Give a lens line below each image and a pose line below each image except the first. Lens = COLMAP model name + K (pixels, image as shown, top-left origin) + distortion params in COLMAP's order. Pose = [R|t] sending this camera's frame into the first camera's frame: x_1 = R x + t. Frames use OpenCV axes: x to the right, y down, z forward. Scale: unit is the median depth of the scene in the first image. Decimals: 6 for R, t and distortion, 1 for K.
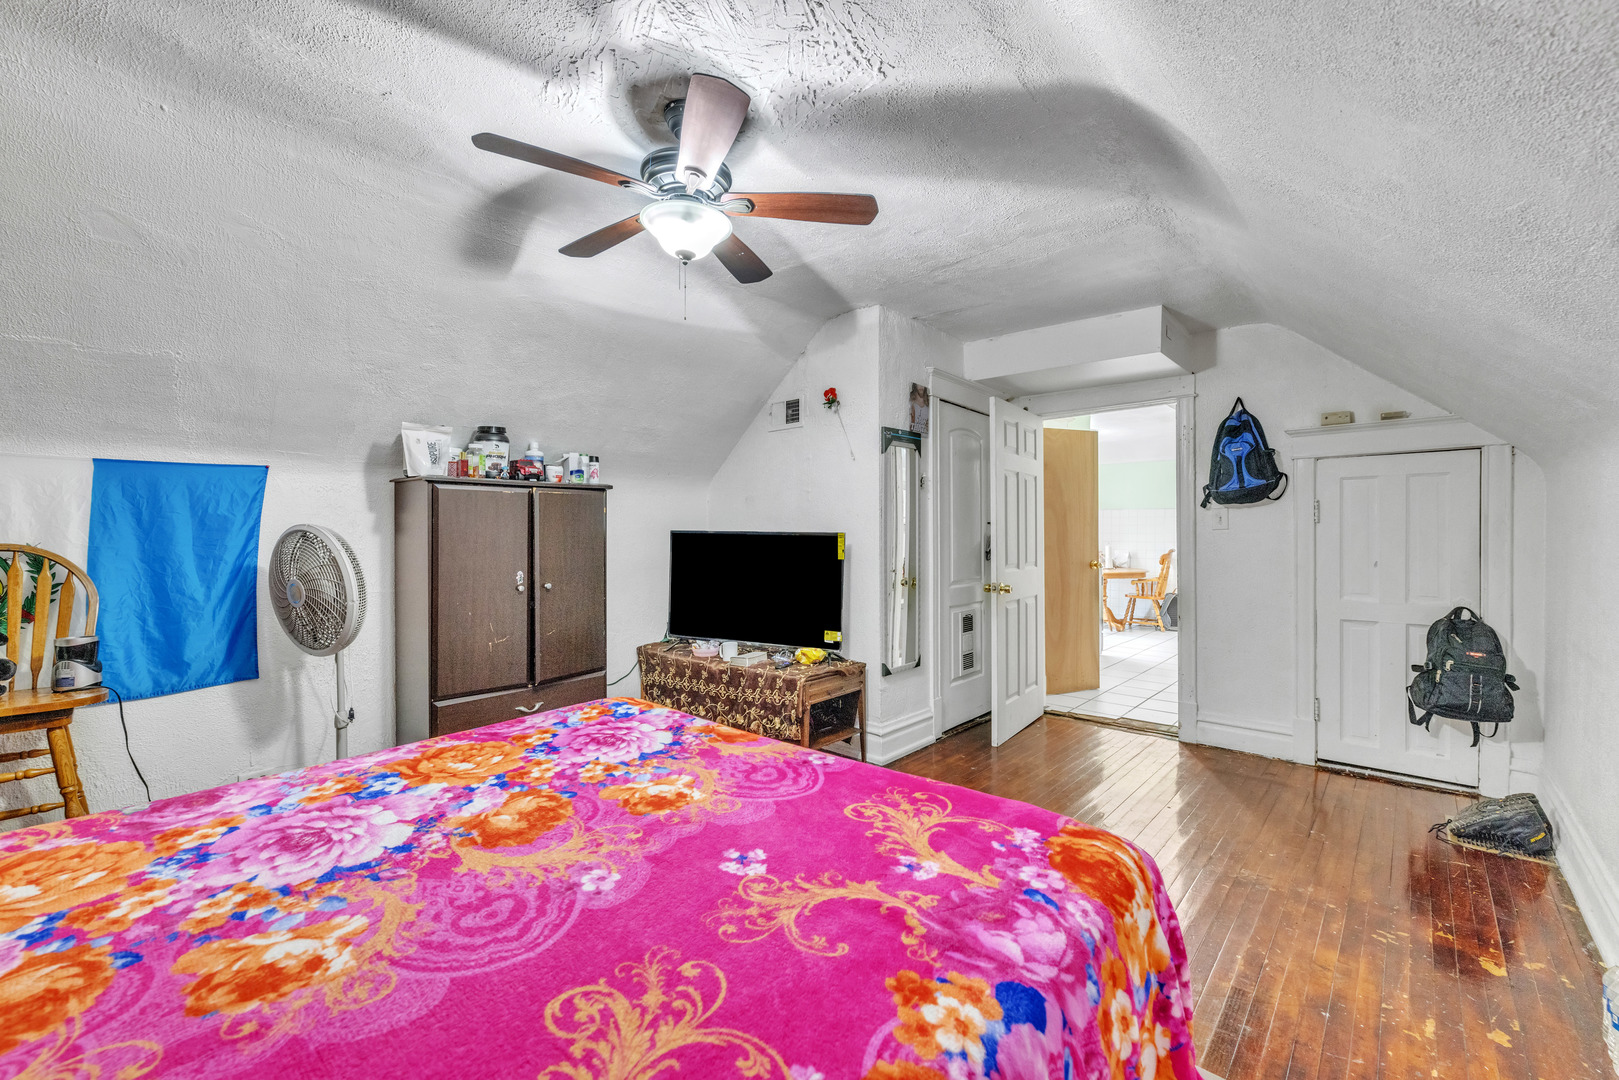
lens RADIAL K [[664.2, 0, 806.2], [0, 664.2, 531.7], [0, 0, 1]] dist [0.003170, -0.002657]
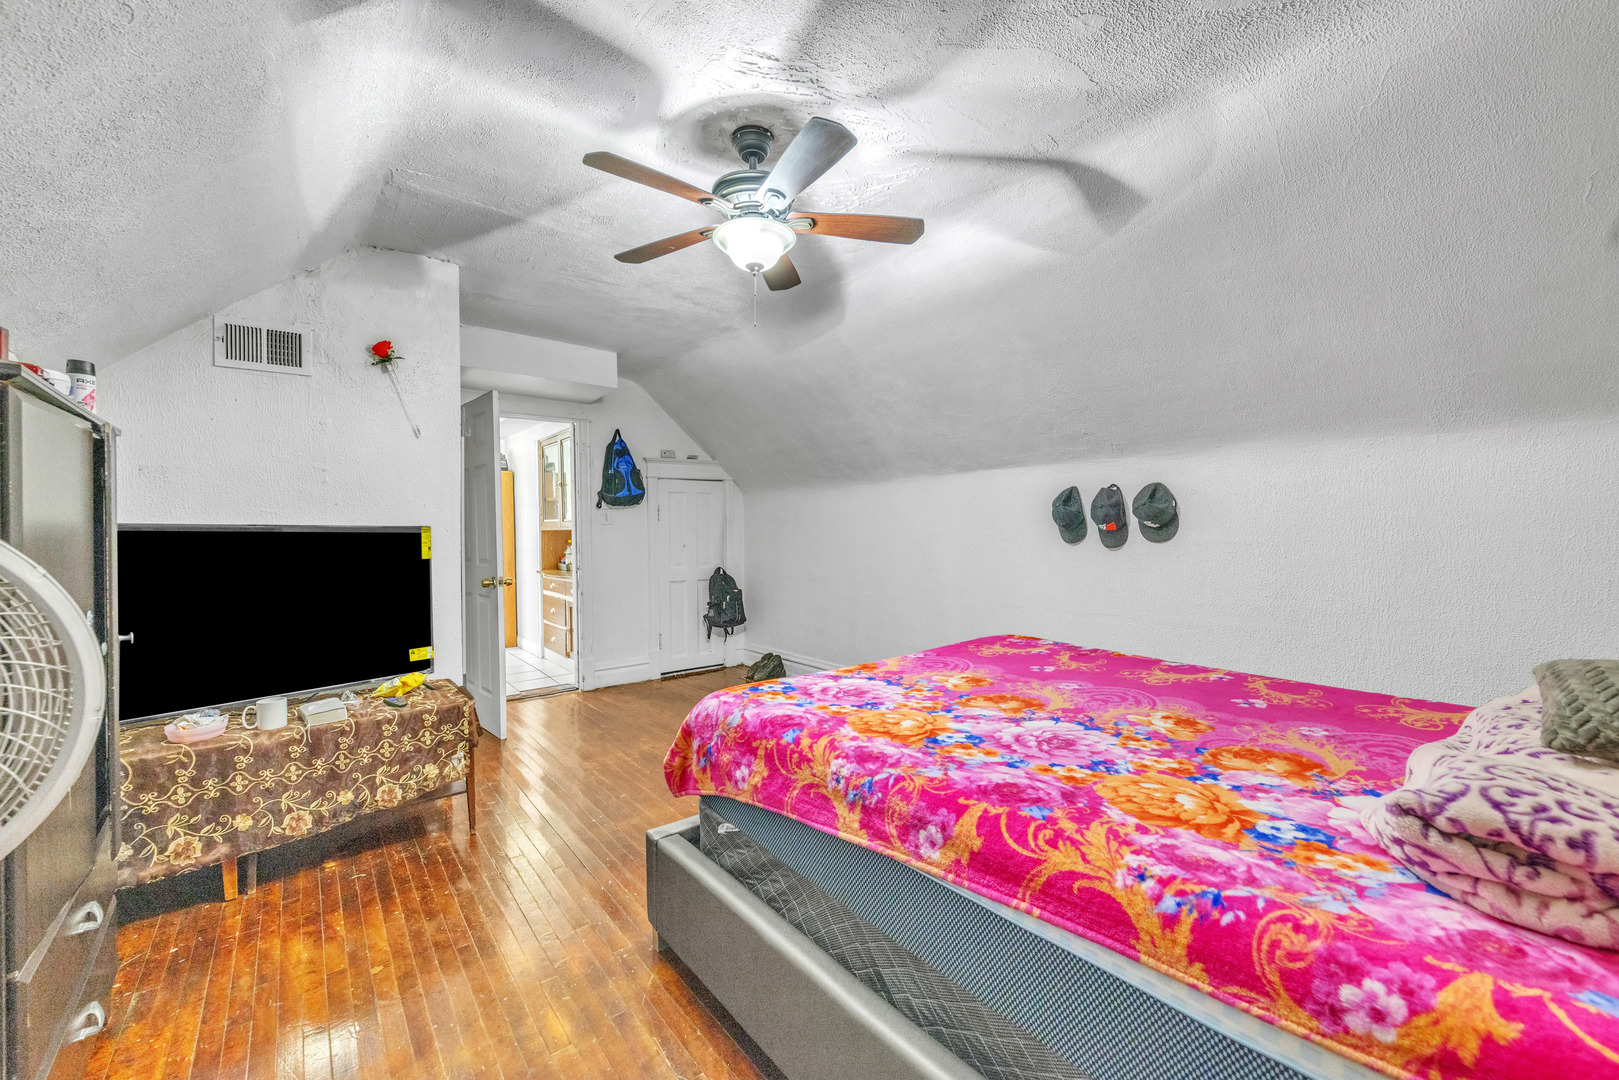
lens RADIAL K [[664.2, 0, 810.8], [0, 664.2, 535.6], [0, 0, 1]] dist [0.003170, -0.002657]
pose [[0.156988, -0.011337, 0.987535, -1.530029], [0.007457, 0.999919, 0.010294, 0.018751], [-0.987572, 0.005748, 0.157060, 0.907659]]
